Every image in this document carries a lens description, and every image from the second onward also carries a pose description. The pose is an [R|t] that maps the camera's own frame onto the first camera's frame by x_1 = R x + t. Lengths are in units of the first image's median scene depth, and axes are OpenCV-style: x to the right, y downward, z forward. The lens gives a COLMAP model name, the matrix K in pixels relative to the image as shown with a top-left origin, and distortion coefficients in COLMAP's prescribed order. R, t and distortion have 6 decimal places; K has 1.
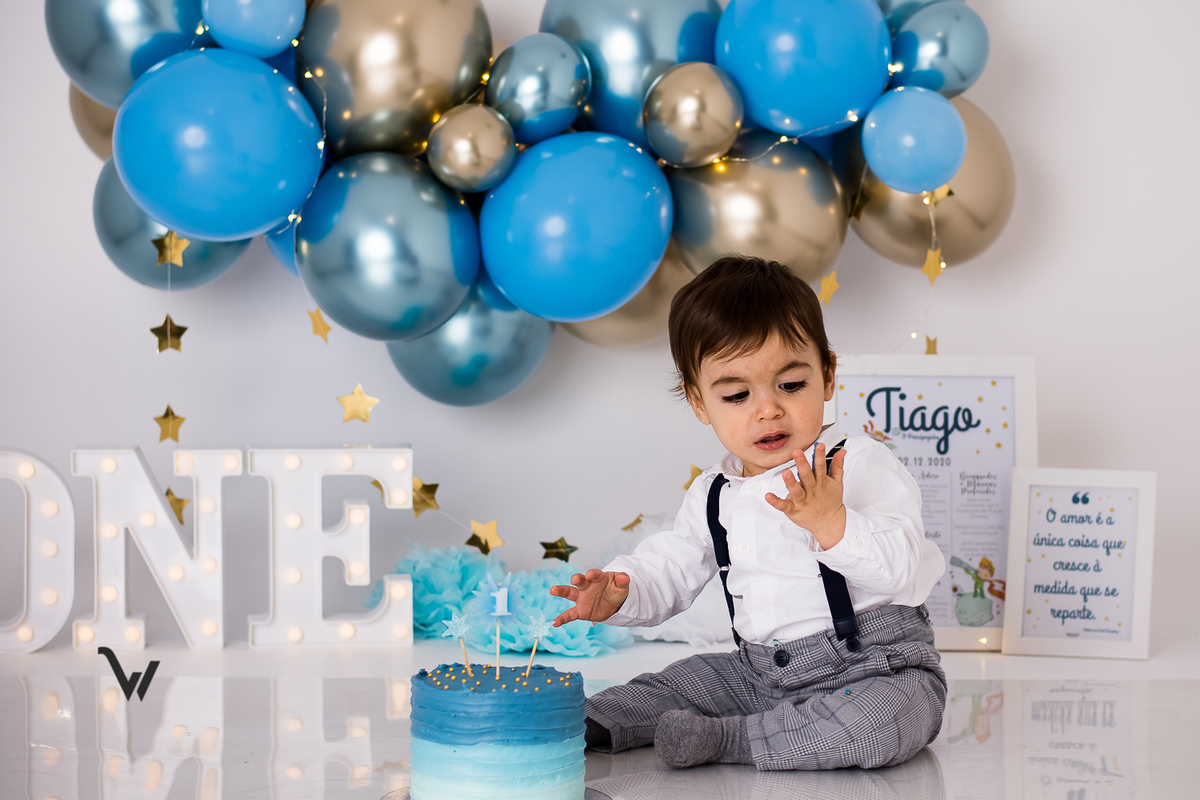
lens RADIAL K [[2971.7, 0, 622.4], [0, 2971.7, 412.9], [0, 0, 1]] dist [-0.172094, 0.000000]
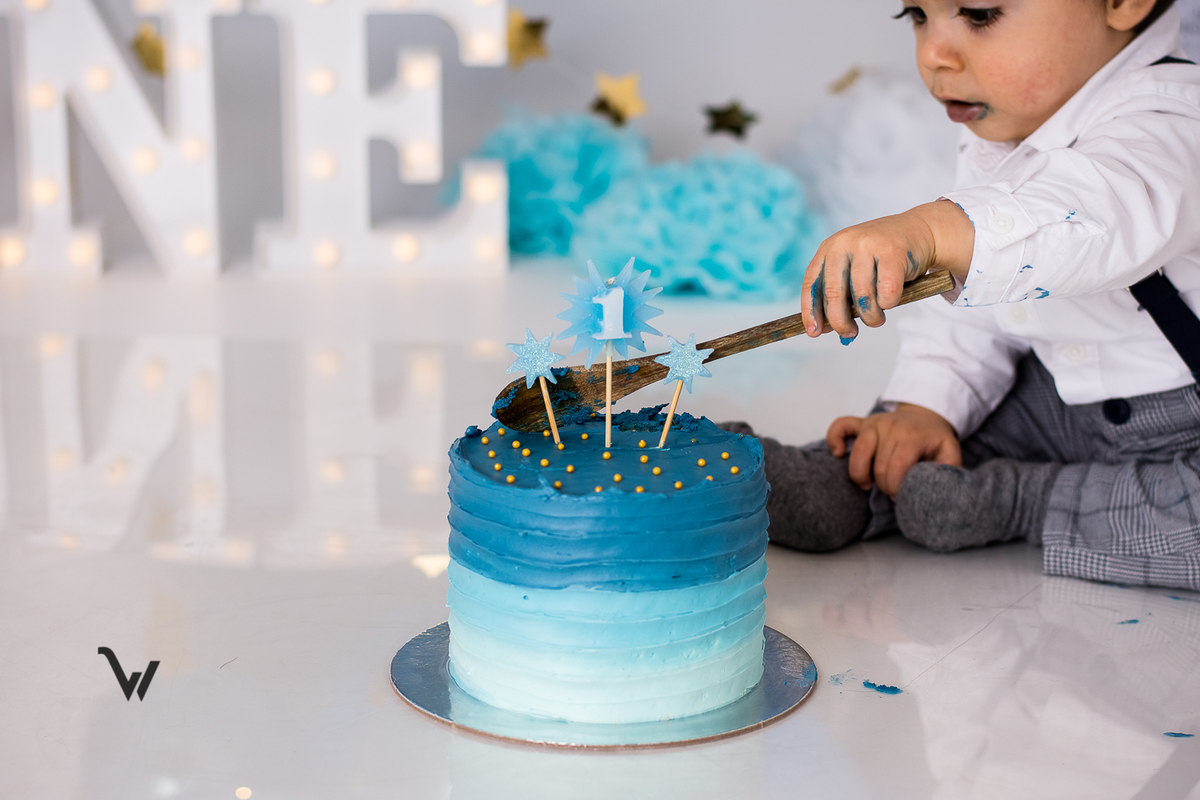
lens RADIAL K [[2971.7, 0, 603.5], [0, 2971.7, 399.0], [0, 0, 1]] dist [-0.172094, 0.000000]
pose [[0.997685, 0.015152, -0.066291, -0.005171], [-0.002463, 0.982272, 0.187446, -0.017008], [0.067956, -0.186849, 0.980035, 0.352693]]
